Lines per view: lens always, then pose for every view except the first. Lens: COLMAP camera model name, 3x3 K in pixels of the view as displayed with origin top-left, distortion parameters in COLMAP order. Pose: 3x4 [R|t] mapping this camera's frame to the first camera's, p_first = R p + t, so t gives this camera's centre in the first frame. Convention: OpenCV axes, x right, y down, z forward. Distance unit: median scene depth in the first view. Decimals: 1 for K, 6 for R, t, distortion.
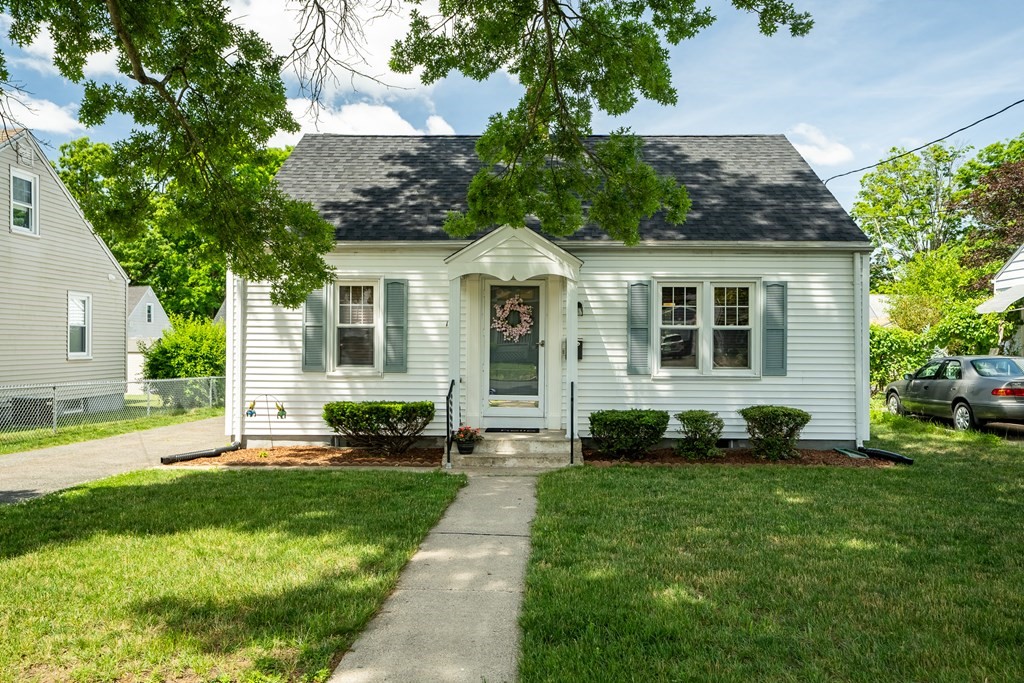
lens RADIAL K [[734.6, 0, 512.6], [0, 734.6, 338.6], [0, 0, 1]] dist [0.009328, 0.001214]
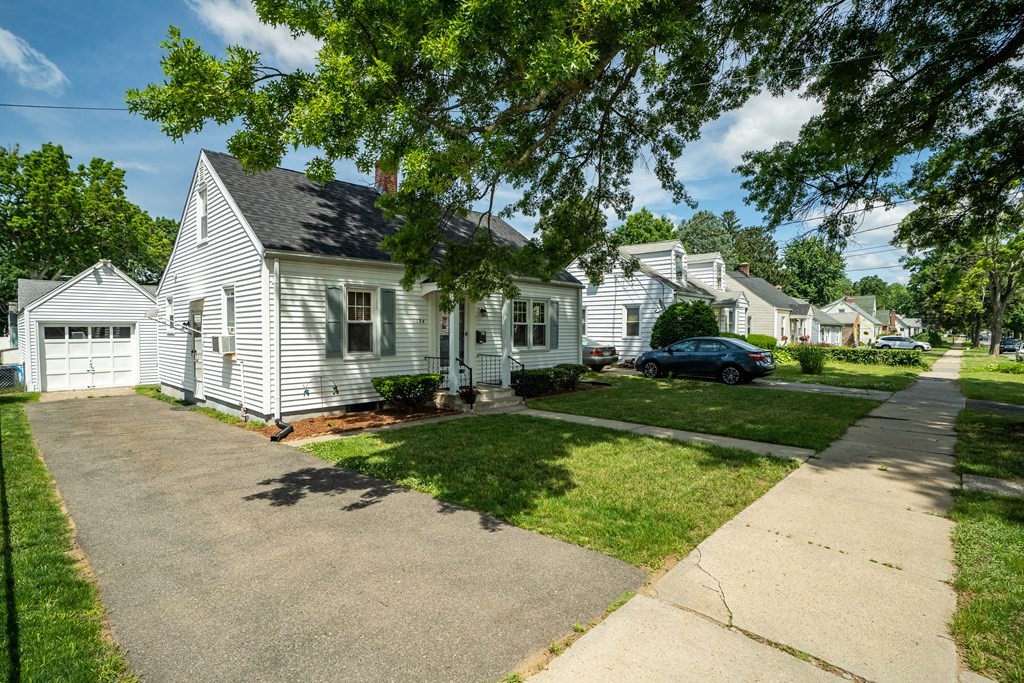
lens RADIAL K [[498.9, 0, 511.9], [0, 498.9, 344.4], [0, 0, 1]] dist [-0.000630, -0.000015]
pose [[0.680593, -0.026389, 0.732187, -0.697596], [0.002422, 0.999427, 0.033769, -0.006605], [-0.732658, -0.021209, 0.680266, 0.175716]]
